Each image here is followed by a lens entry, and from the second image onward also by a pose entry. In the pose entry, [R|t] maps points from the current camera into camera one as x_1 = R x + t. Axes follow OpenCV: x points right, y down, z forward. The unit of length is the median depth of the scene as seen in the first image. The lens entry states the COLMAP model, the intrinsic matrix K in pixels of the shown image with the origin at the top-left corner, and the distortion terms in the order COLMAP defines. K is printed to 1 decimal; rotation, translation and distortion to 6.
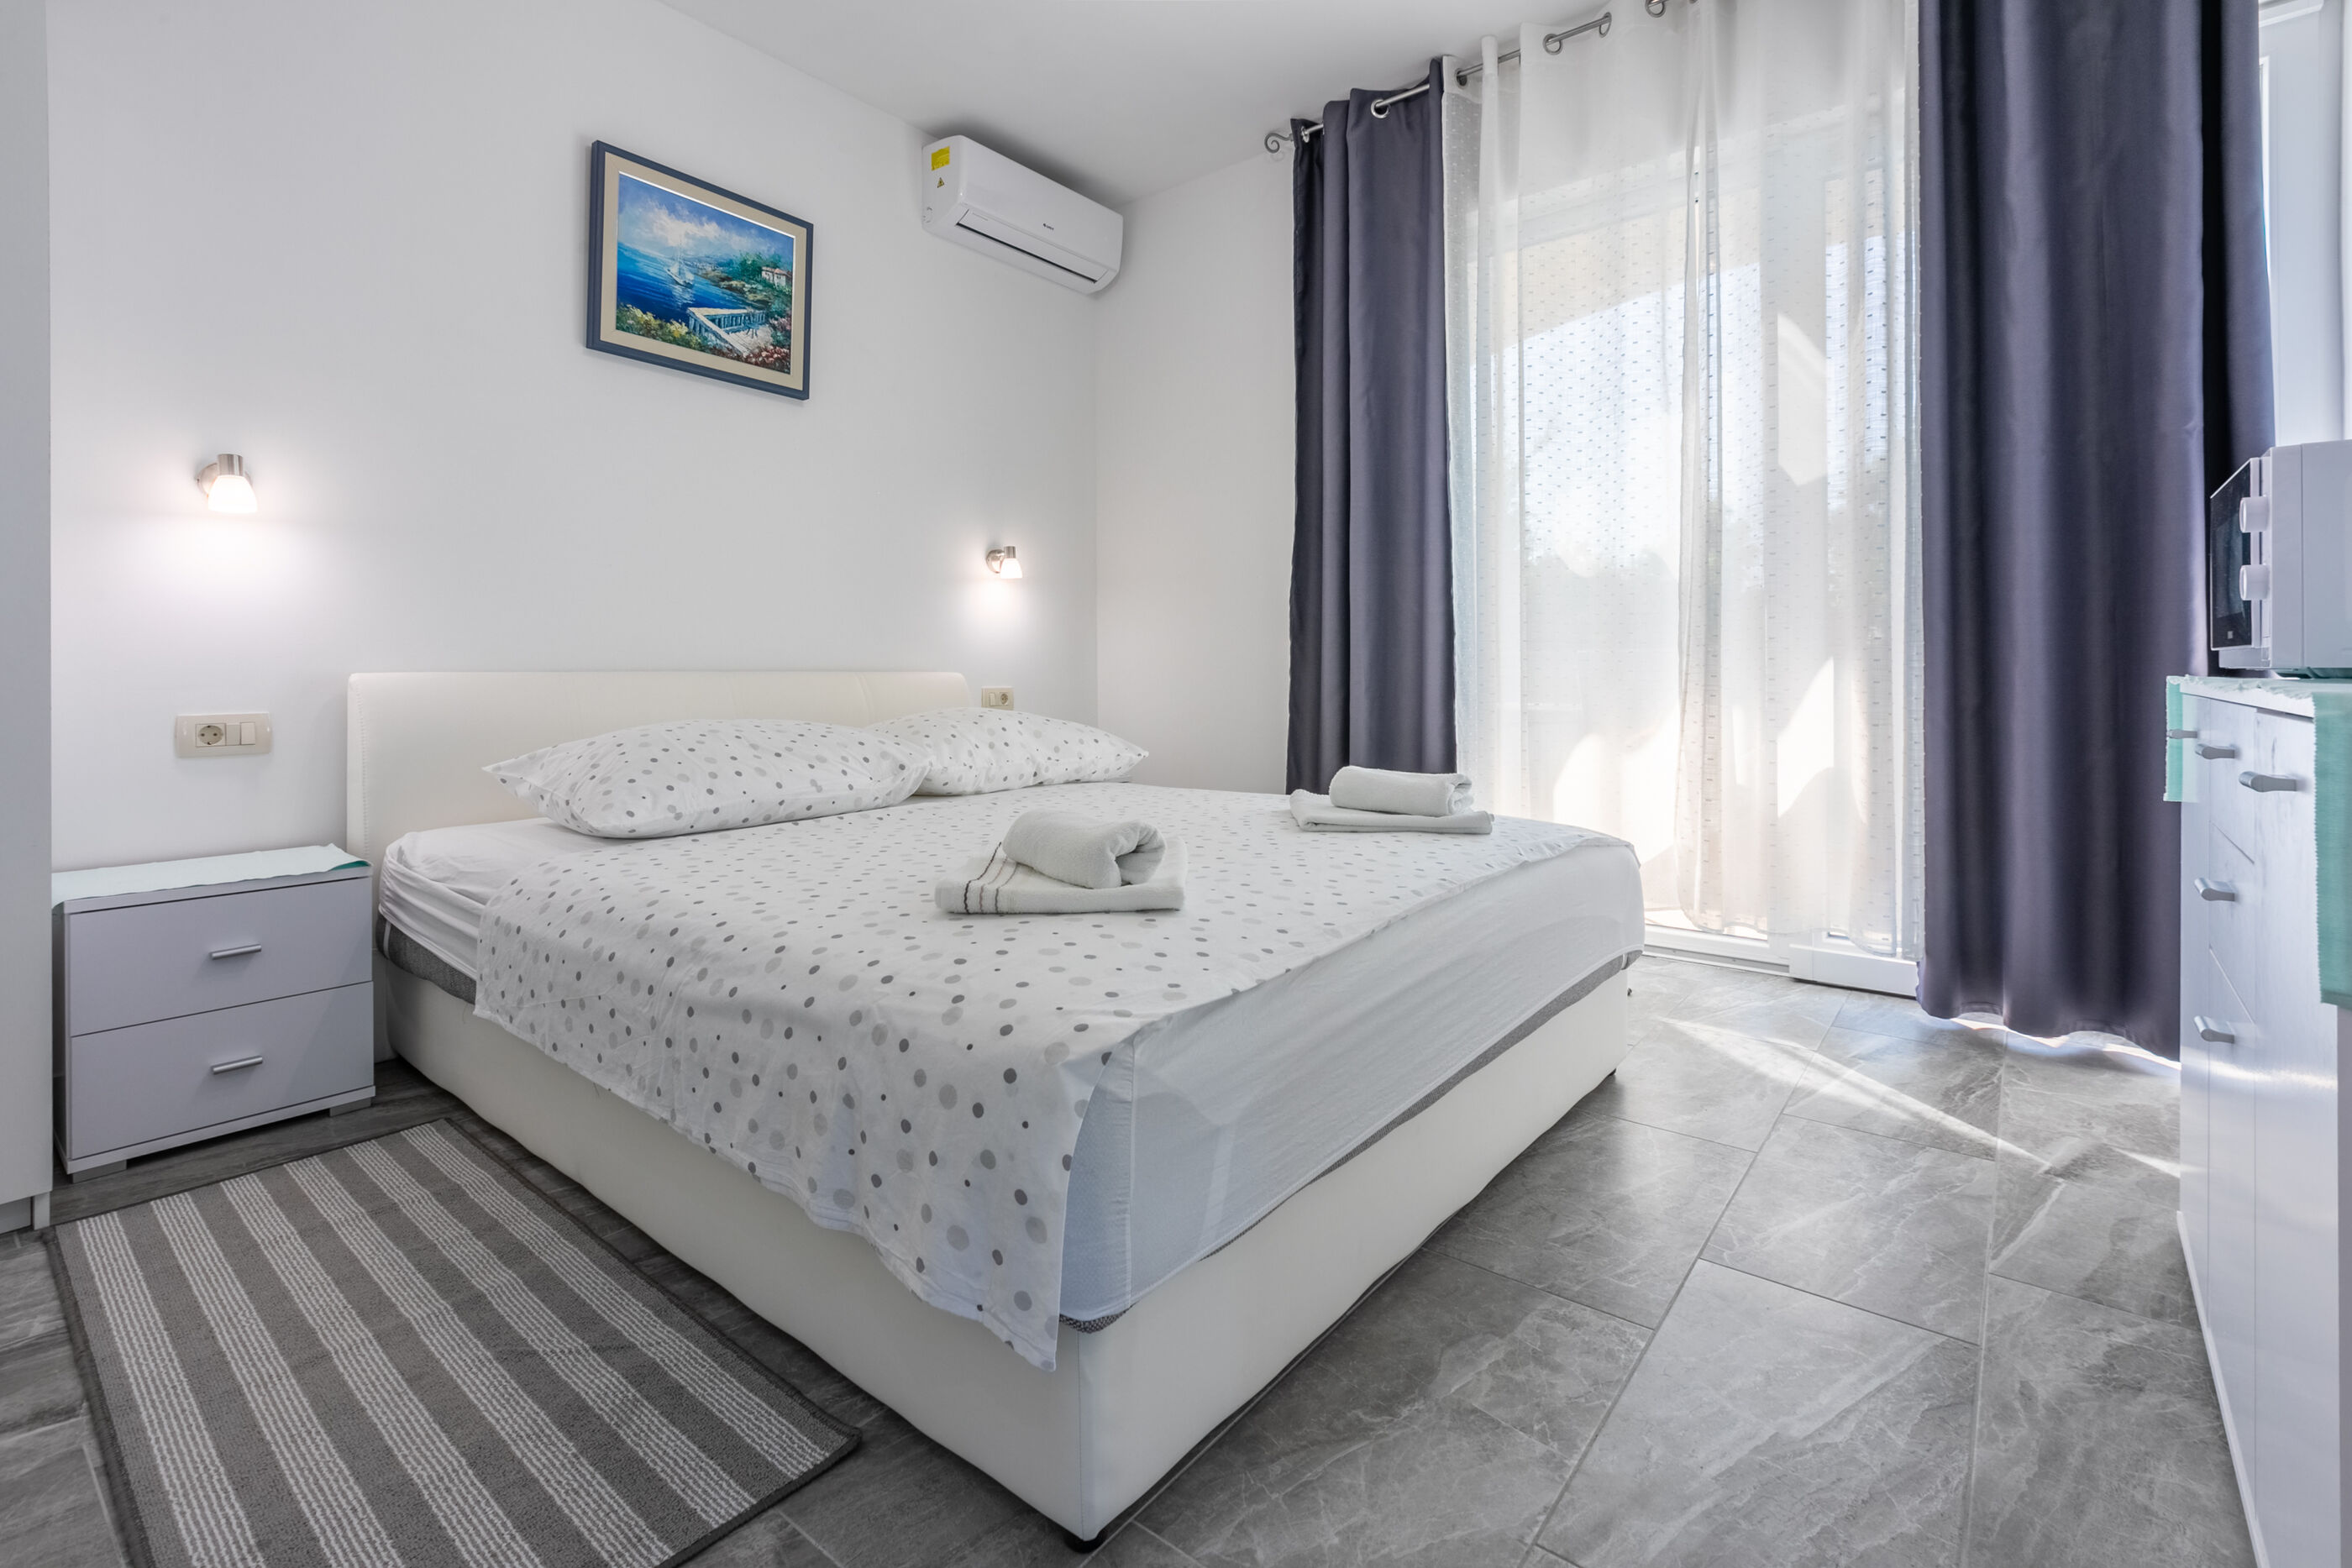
lens RADIAL K [[1078.3, 0, 1170.9], [0, 1078.3, 661.0], [0, 0, 1]] dist [0.002989, -0.000344]
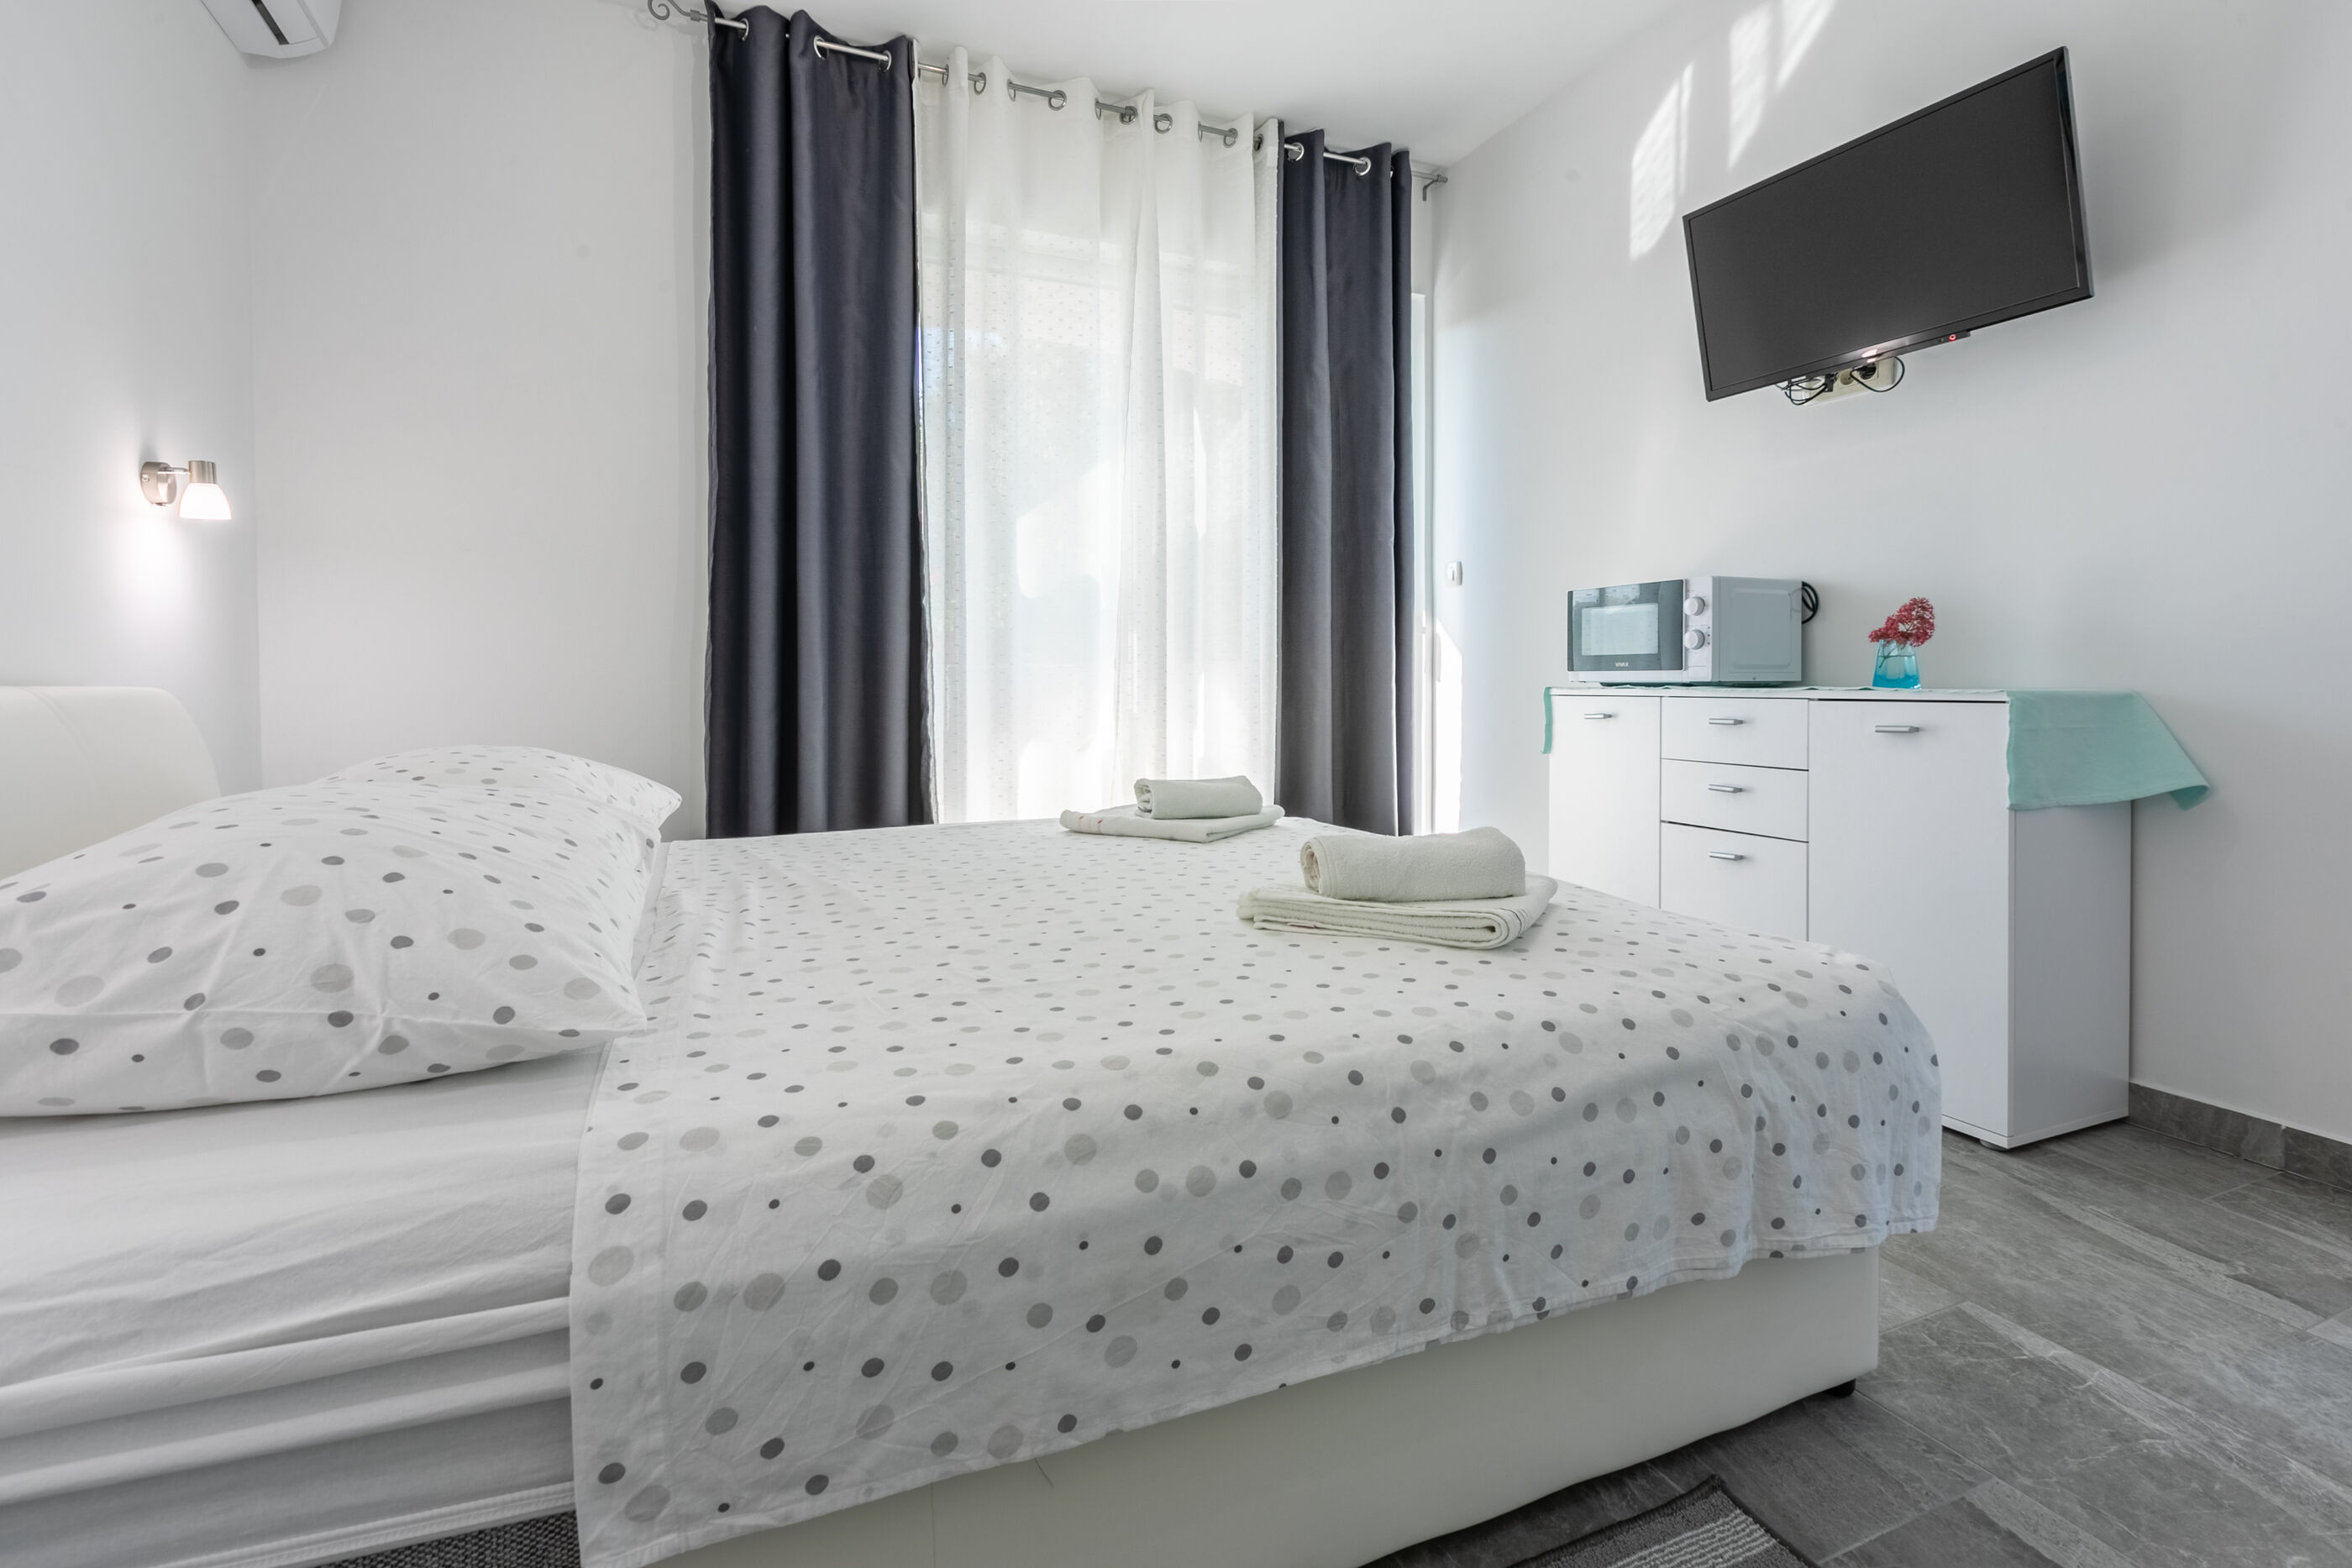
lens RADIAL K [[1078.3, 0, 1165.5], [0, 1078.3, 680.1], [0, 0, 1]] dist [0.002989, -0.000344]
pose [[0.464091, 0.003392, 0.885781, -0.585996], [-0.006469, 0.999979, -0.000440, 0.006165], [-0.885764, -0.005526, 0.464104, 0.428476]]
